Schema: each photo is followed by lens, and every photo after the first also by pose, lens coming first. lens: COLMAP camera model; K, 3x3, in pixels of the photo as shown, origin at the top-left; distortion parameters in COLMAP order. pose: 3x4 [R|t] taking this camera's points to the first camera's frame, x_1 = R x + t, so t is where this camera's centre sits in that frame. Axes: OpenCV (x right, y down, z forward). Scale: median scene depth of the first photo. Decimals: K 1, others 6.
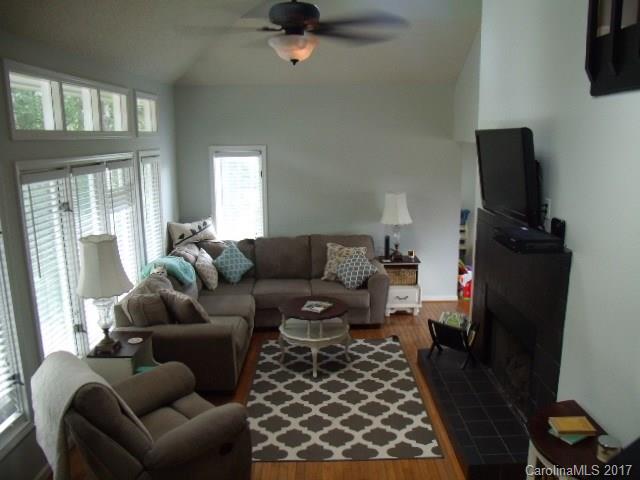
lens RADIAL K [[508.9, 0, 320.0], [0, 508.9, 240.0], [0, 0, 1]] dist [-0.125914, 0.092834]
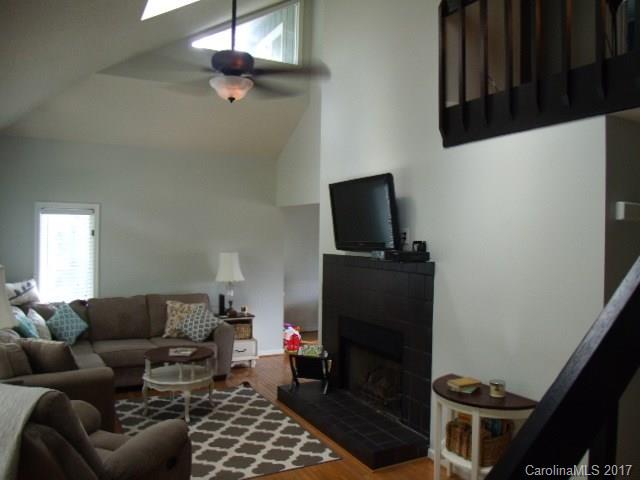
lens RADIAL K [[508.9, 0, 320.0], [0, 508.9, 240.0], [0, 0, 1]] dist [-0.125914, 0.092834]
pose [[0.894293, 0.015379, 0.447218, -0.172185], [0.066466, 0.983758, -0.166740, 0.078893], [-0.442519, 0.178839, 0.878746, -0.029078]]
